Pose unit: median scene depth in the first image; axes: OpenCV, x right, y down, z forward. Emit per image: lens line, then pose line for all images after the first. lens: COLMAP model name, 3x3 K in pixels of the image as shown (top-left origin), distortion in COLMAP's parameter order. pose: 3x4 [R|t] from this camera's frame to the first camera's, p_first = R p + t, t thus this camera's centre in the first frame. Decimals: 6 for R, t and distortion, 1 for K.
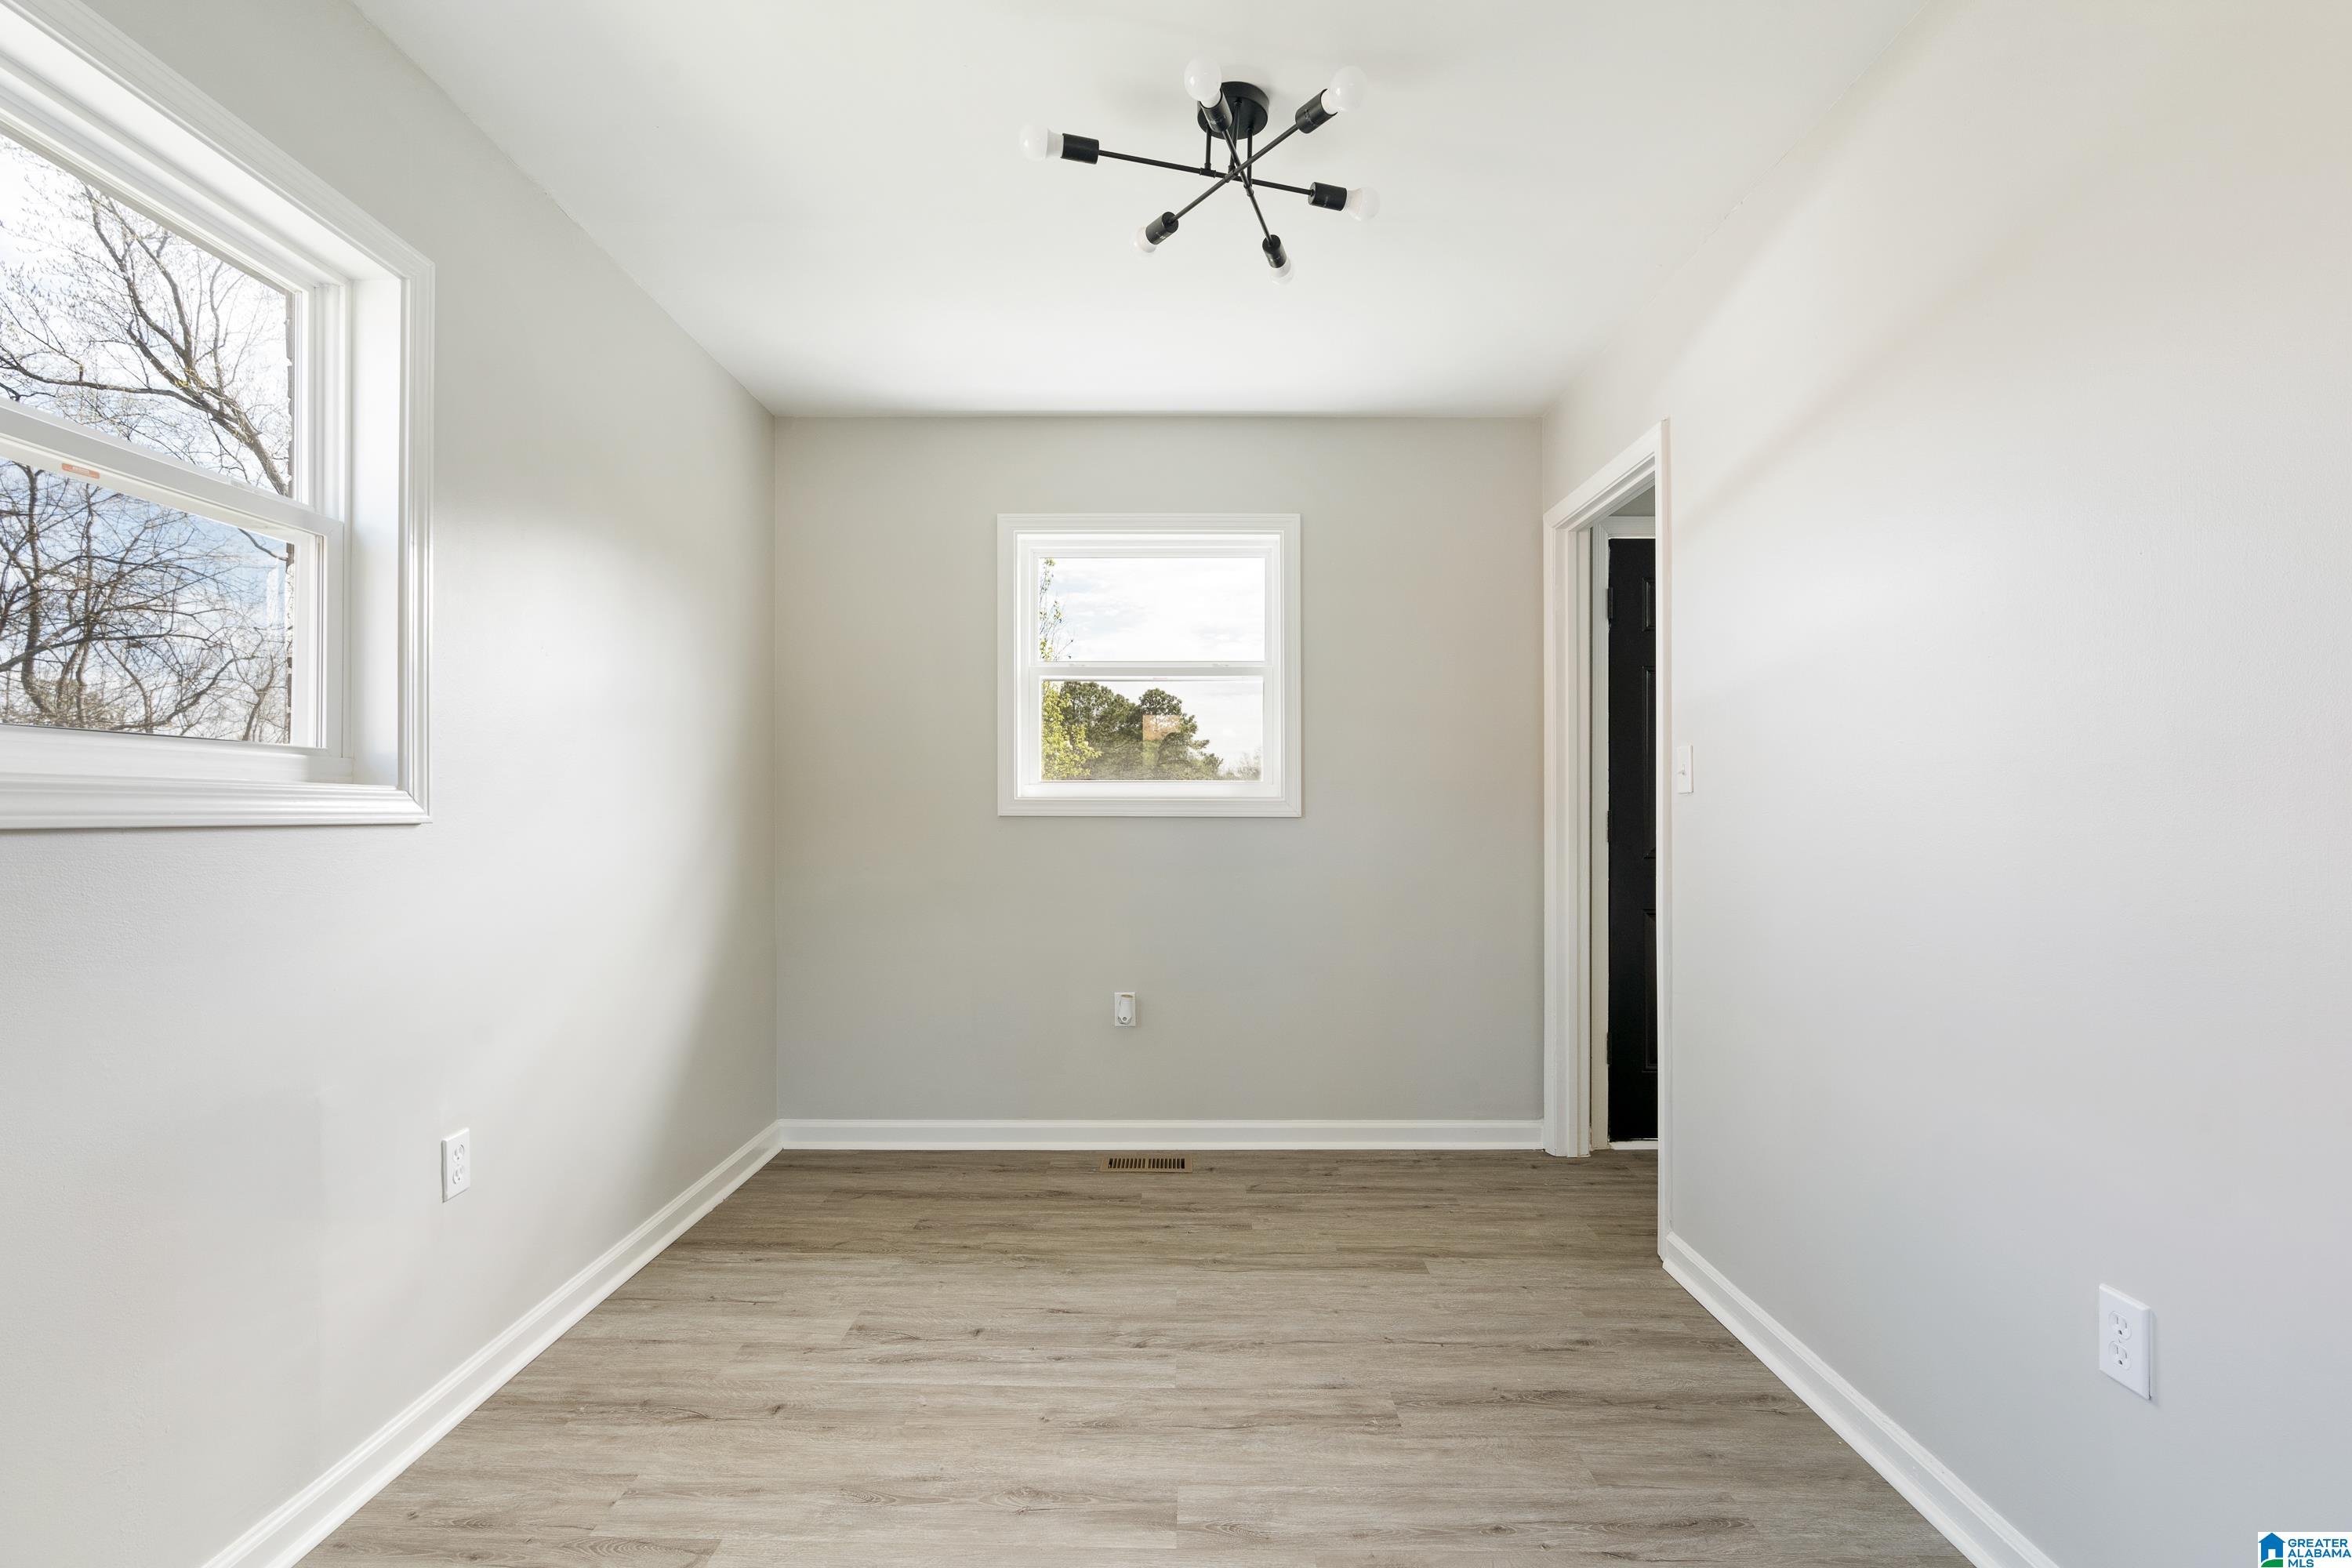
lens RADIAL K [[1078.9, 0, 1190.4], [0, 1078.9, 806.9], [0, 0, 1]] dist [-0.003896, 0.002236]
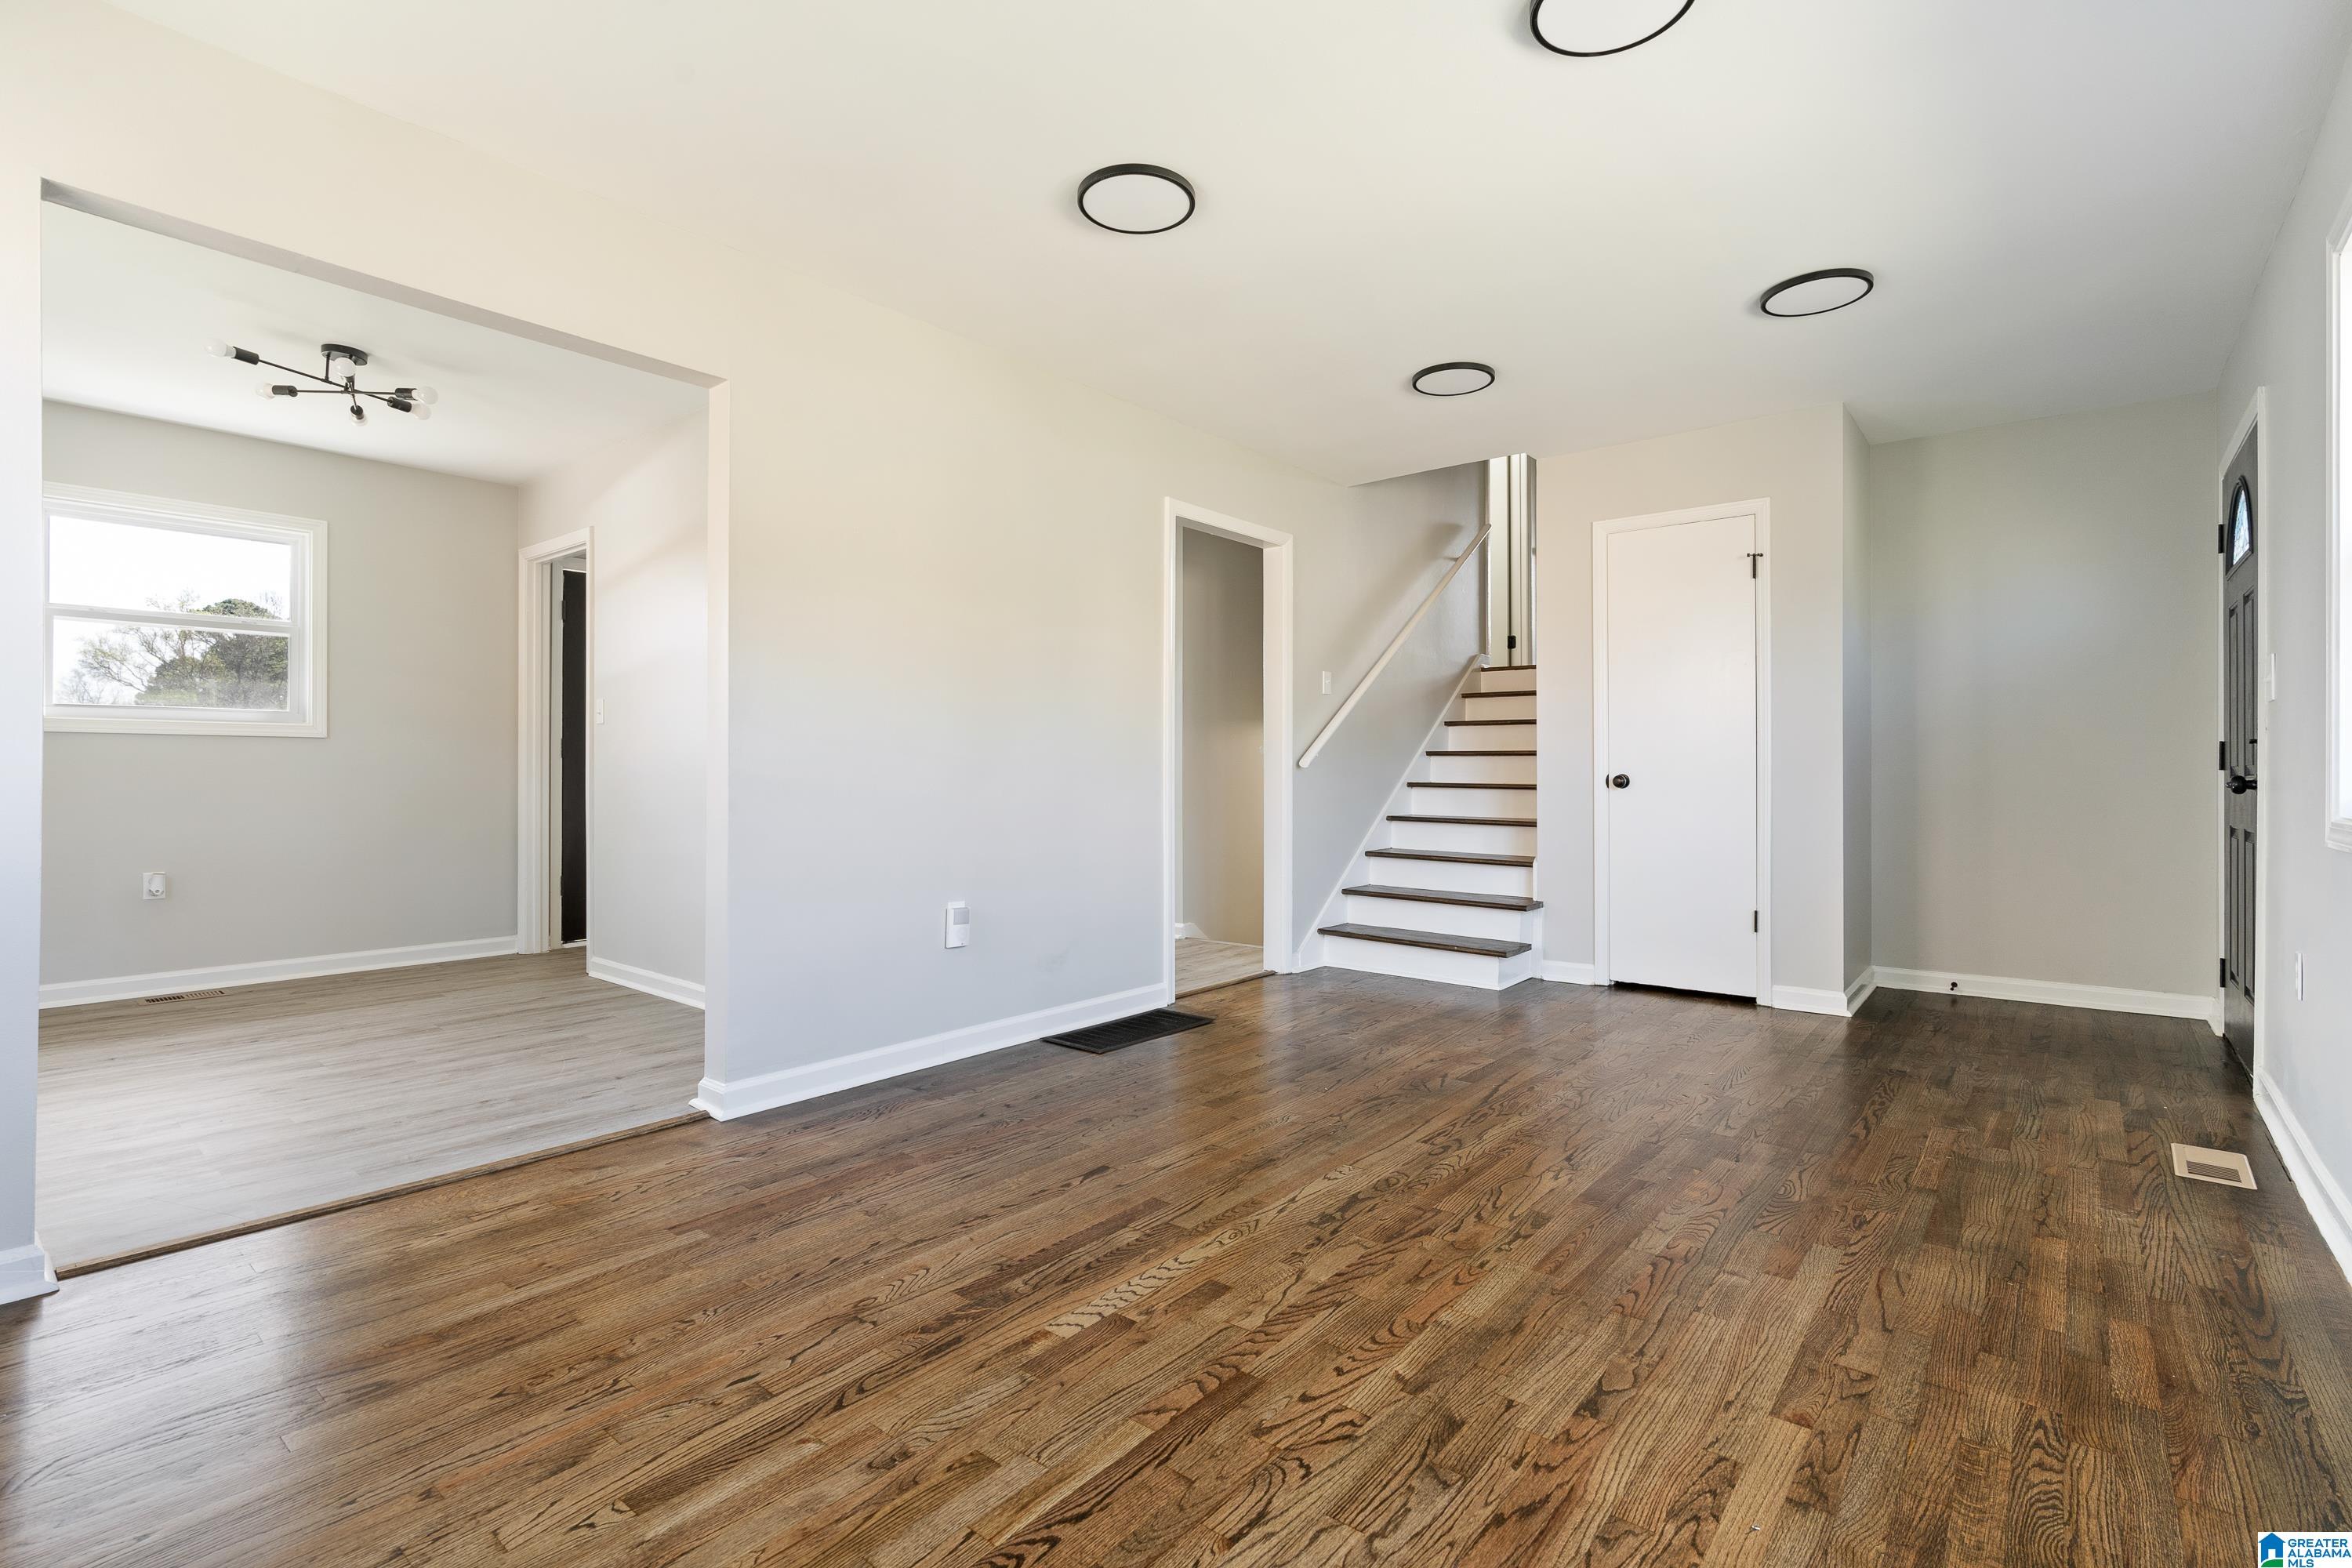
lens RADIAL K [[1078.9, 0, 1178.9], [0, 1078.9, 768.7], [0, 0, 1]] dist [-0.003896, 0.002236]
pose [[0.640624, 0.004353, 0.767843, -0.352146], [-0.002894, 0.999991, -0.003254, 0.068242], [-0.767849, -0.000138, 0.640630, -1.006102]]
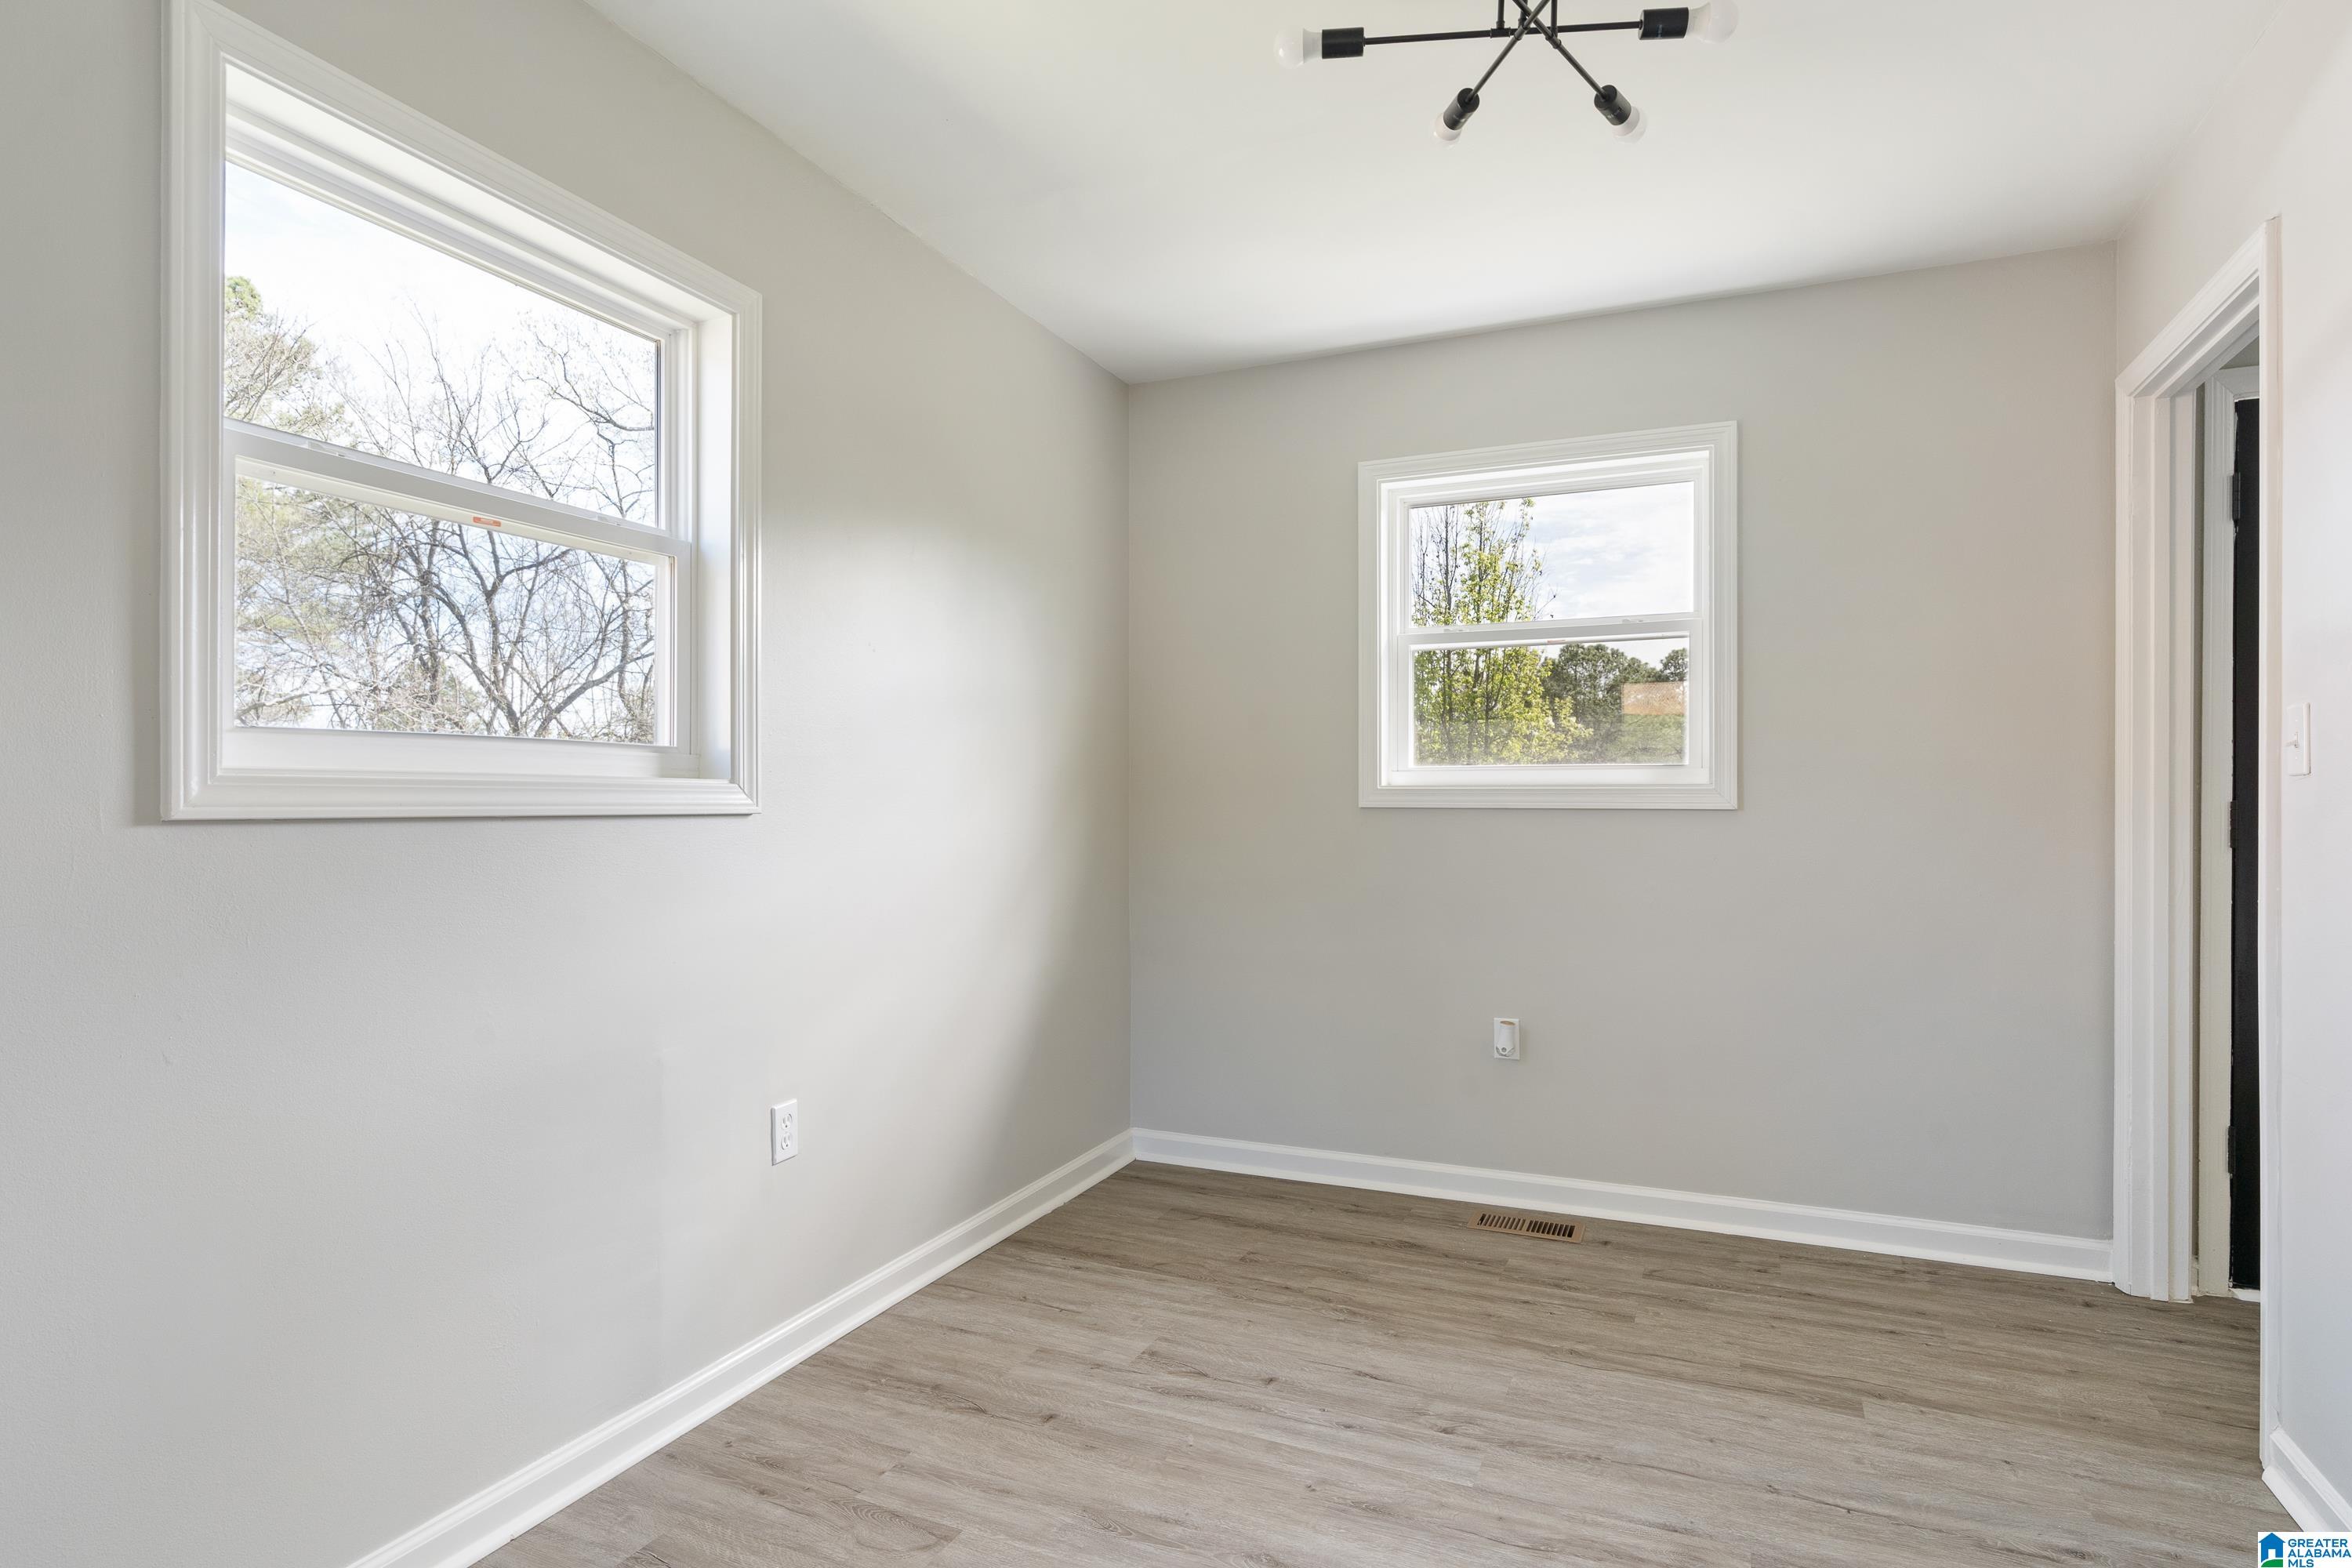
lens RADIAL K [[1256.0, 0, 1182.4], [0, 1256.0, 804.7], [0, 0, 1]] dist [-0.000599, 0.001541]
pose [[0.916321, 0.000576, -0.400445, 0.133431], [0.001960, 0.999981, 0.005923, -0.000602], [0.400441, -0.006213, 0.916302, 0.009808]]
